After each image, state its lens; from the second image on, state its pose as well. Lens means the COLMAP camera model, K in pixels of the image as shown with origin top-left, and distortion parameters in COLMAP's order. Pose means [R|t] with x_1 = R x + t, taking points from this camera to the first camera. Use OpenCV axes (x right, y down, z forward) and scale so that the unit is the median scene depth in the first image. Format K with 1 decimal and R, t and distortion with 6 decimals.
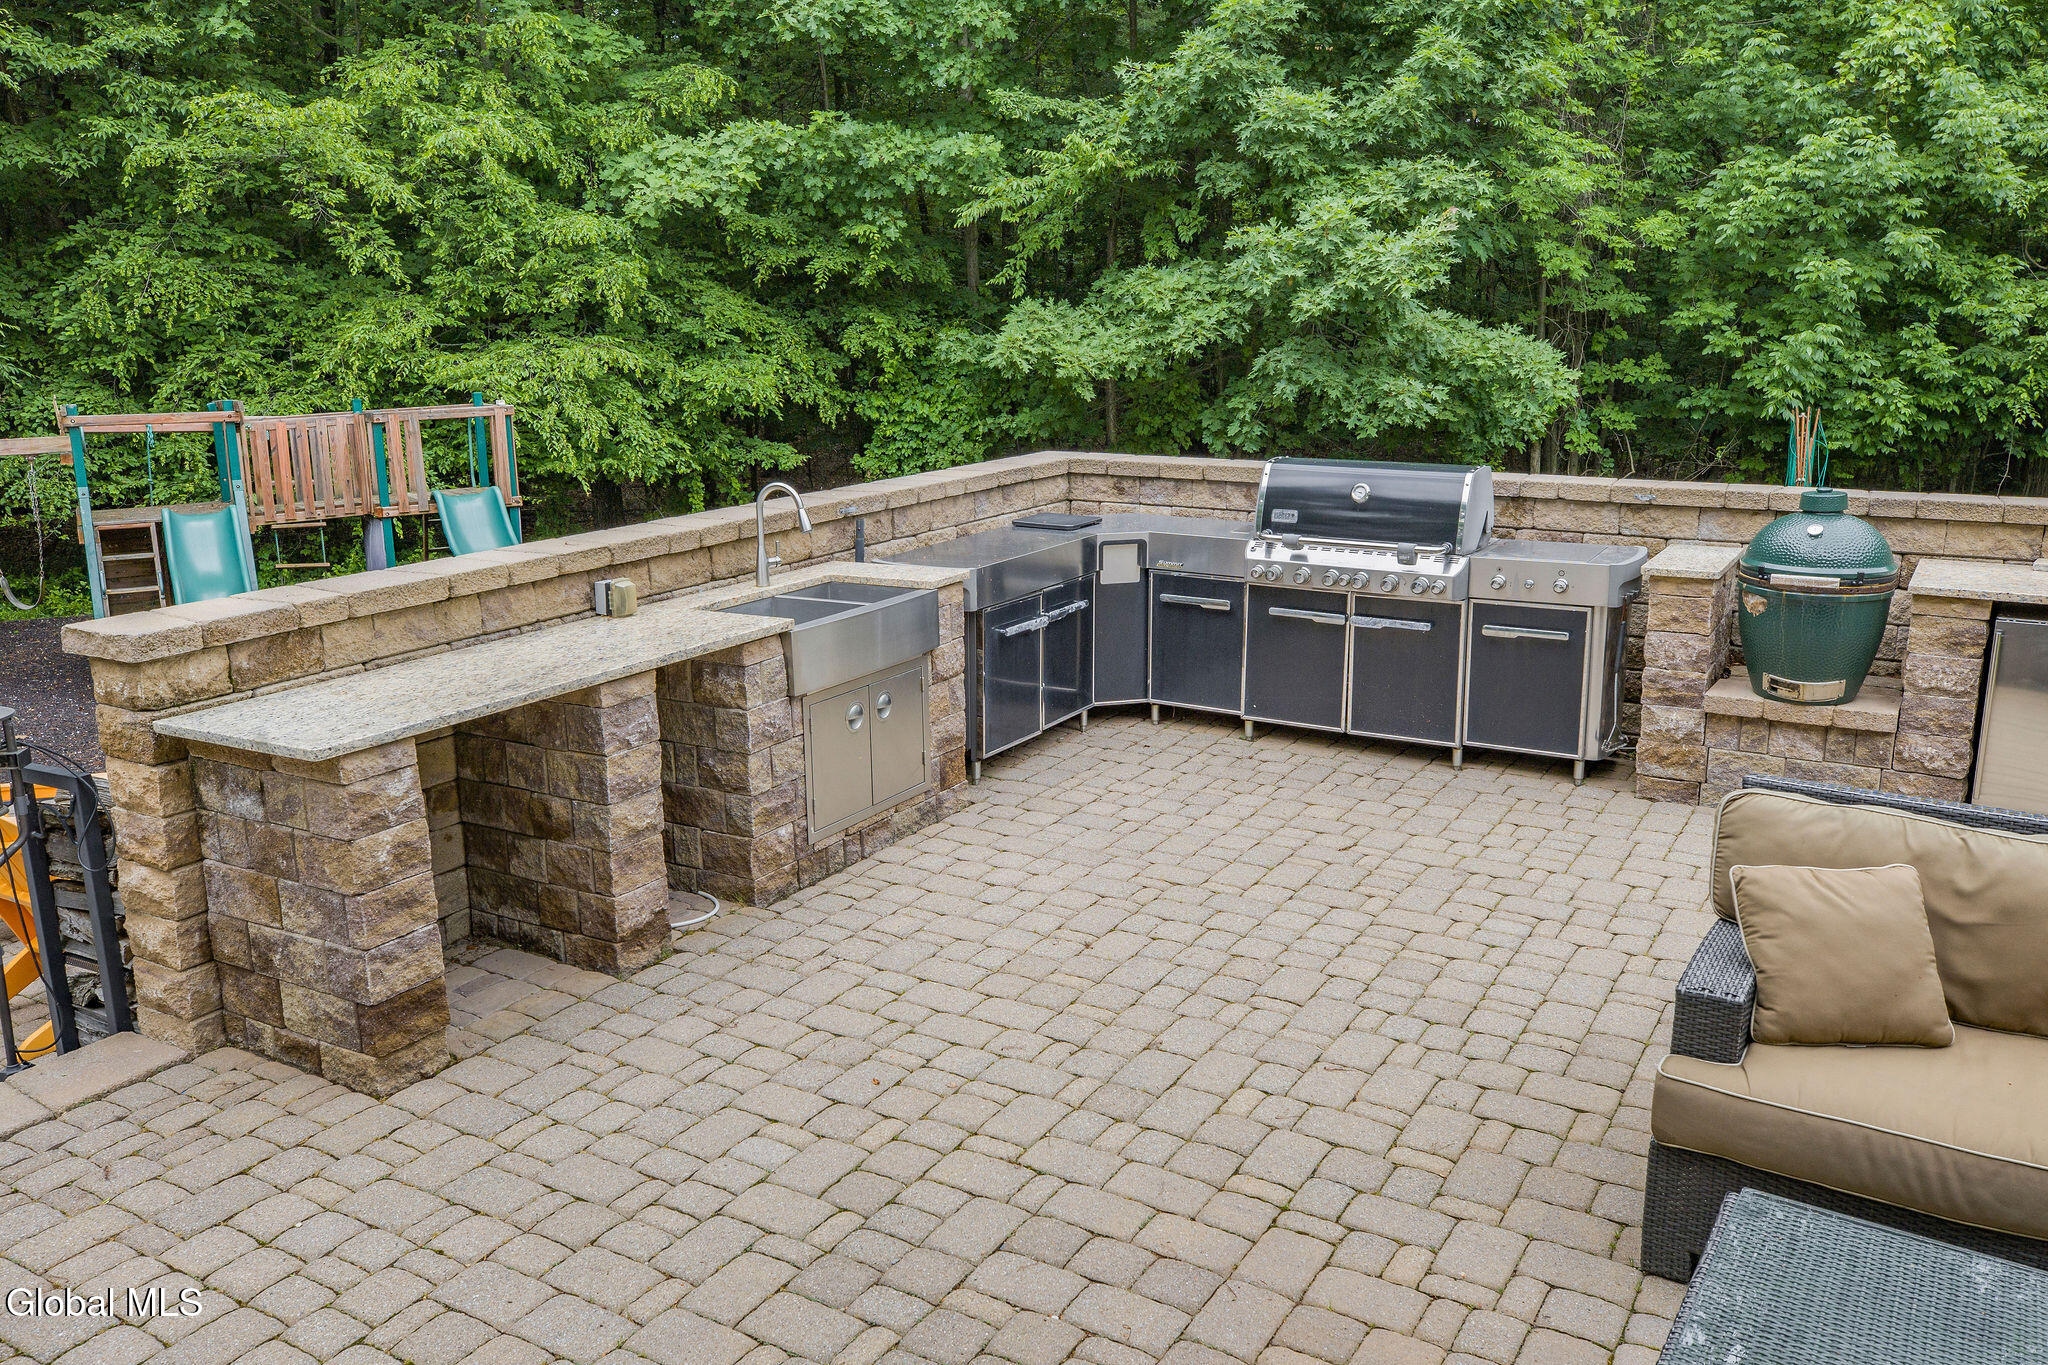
lens RADIAL K [[1608.4, 0, 1018.5], [0, 1608.4, 688.8], [0, 0, 1]] dist [-0.000644, 0.039193]
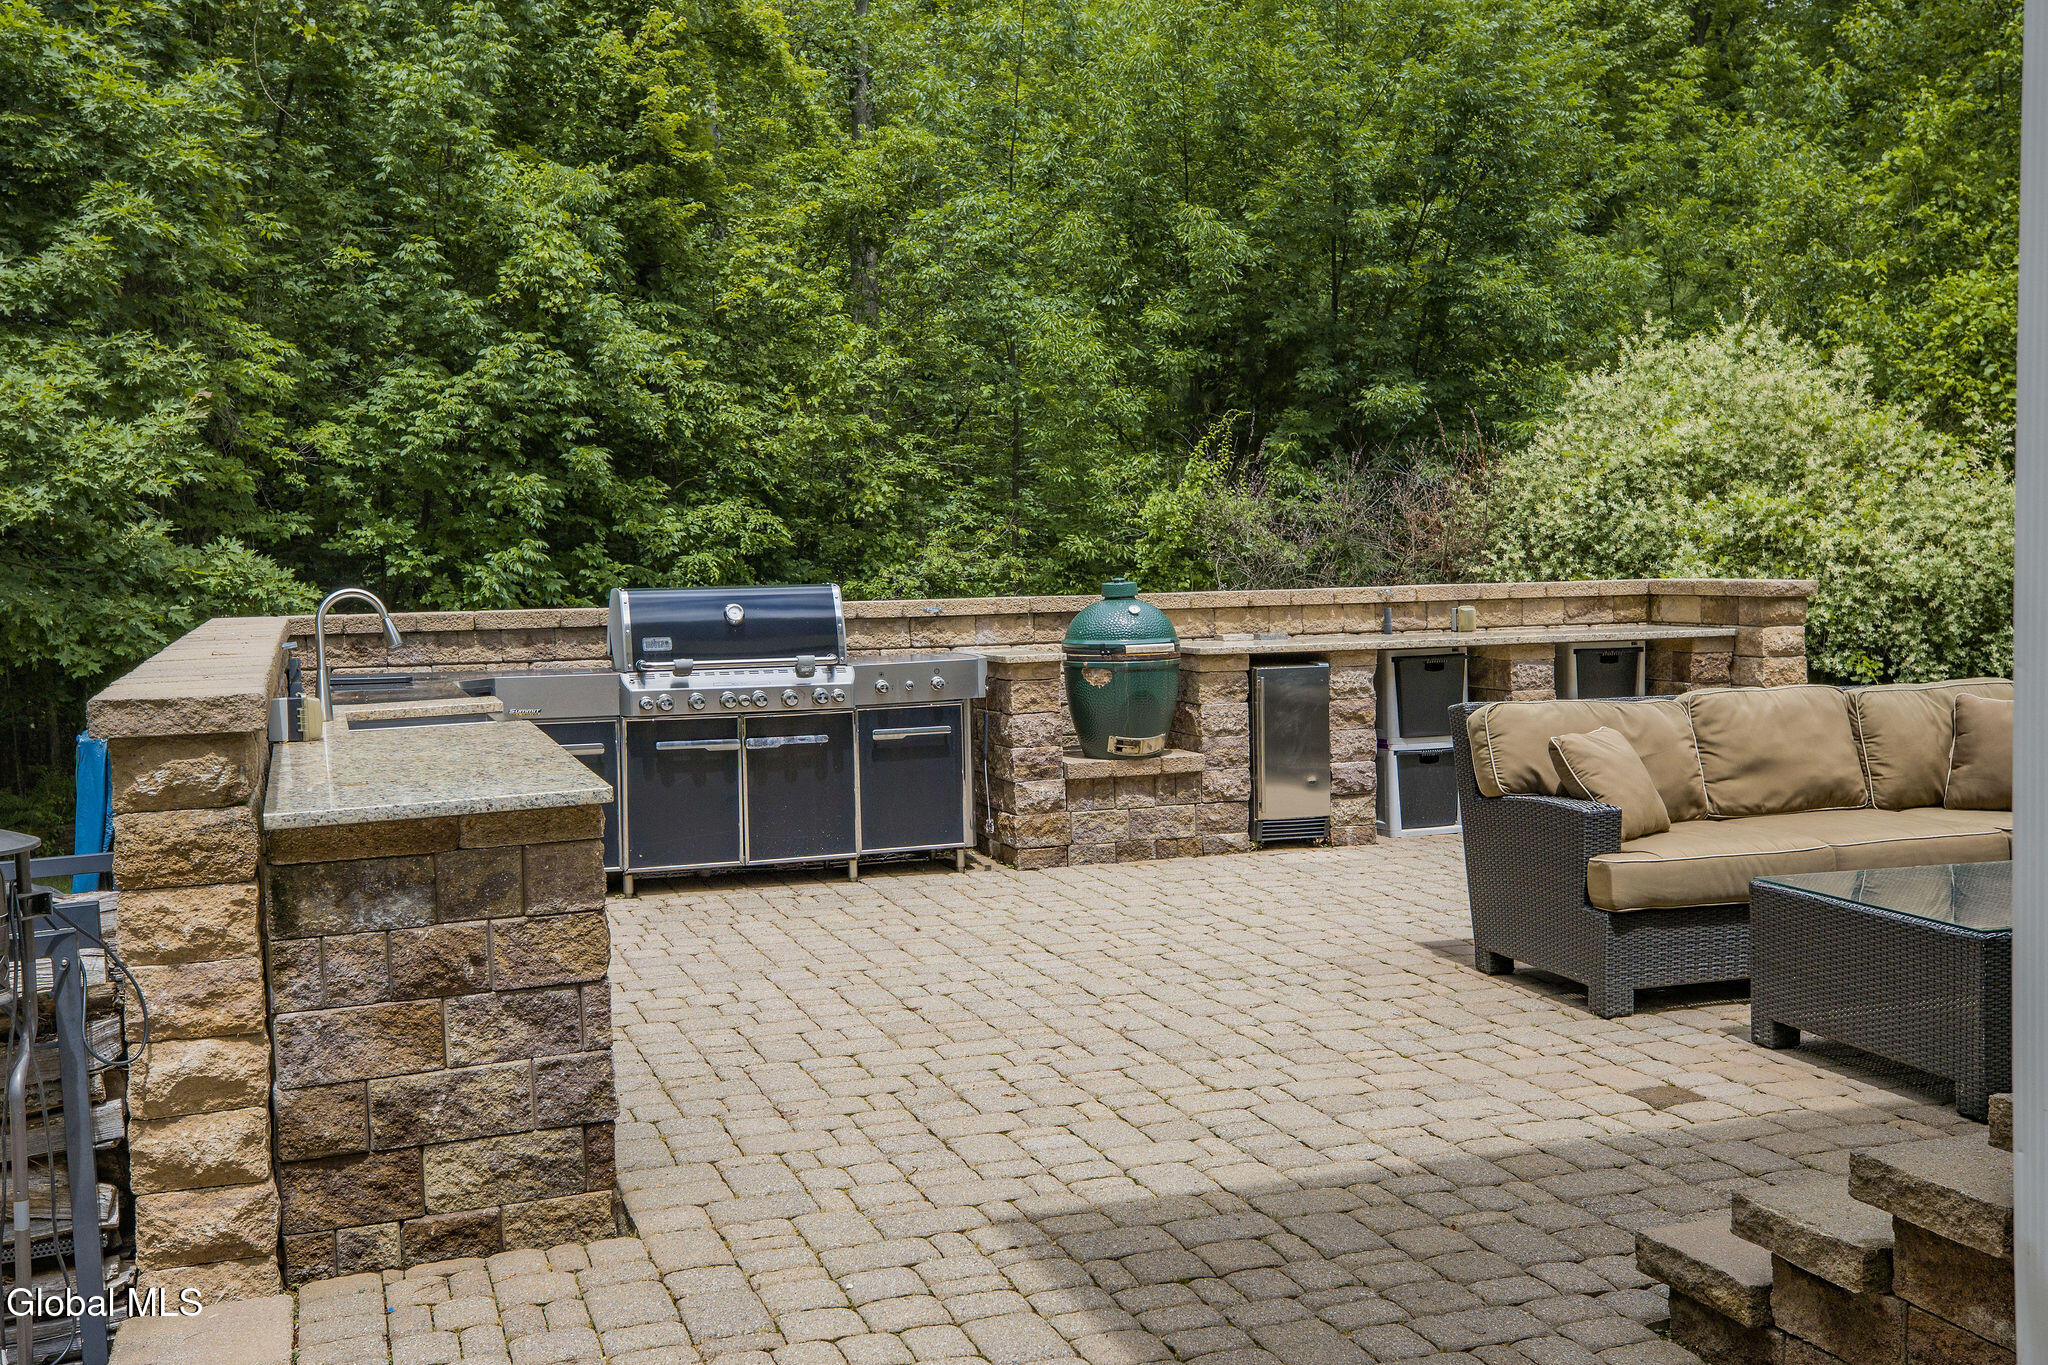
lens RADIAL K [[2067.7, 0, 1008.4], [0, 2067.7, 679.4], [0, 0, 1]] dist [0.039274, 0.030246]
pose [[0.646666, -0.052779, 0.760945, -0.274582], [0.195950, 0.975619, -0.098853, 0.031818], [-0.737175, 0.213032, 0.641242, 0.034671]]
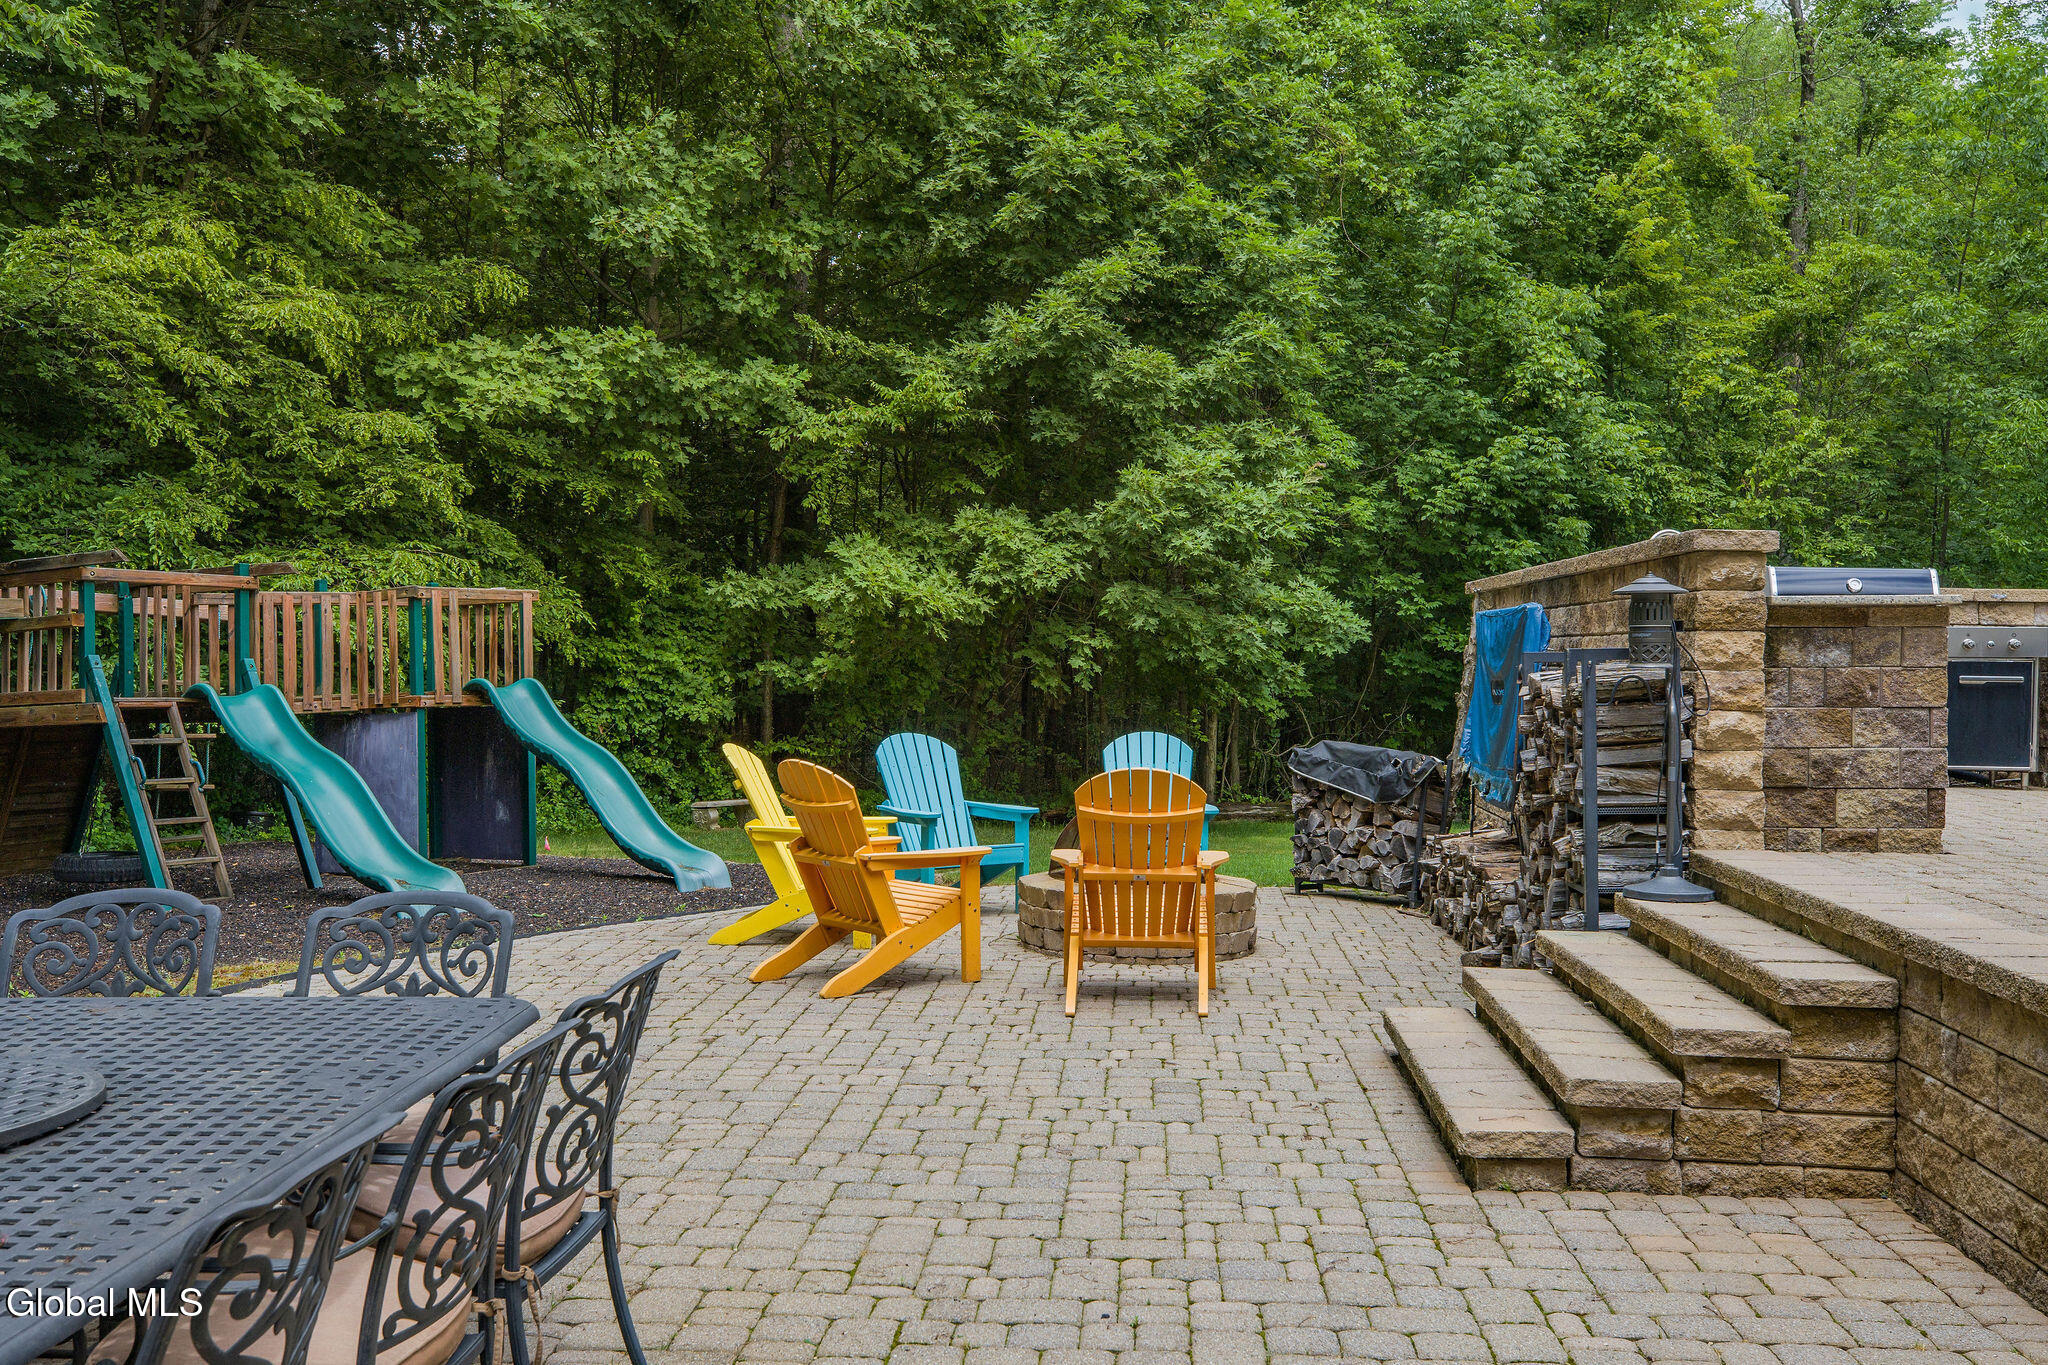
lens RADIAL K [[1960.1, 0, 1024.0], [0, 1960.1, 682.5], [0, 0, 1]] dist [0.036357, 0.007511]
pose [[0.889496, 0.021177, 0.456452, -0.500532], [0.081218, 0.975693, -0.203537, 0.102595], [-0.449667, 0.218117, 0.866155, -0.044256]]
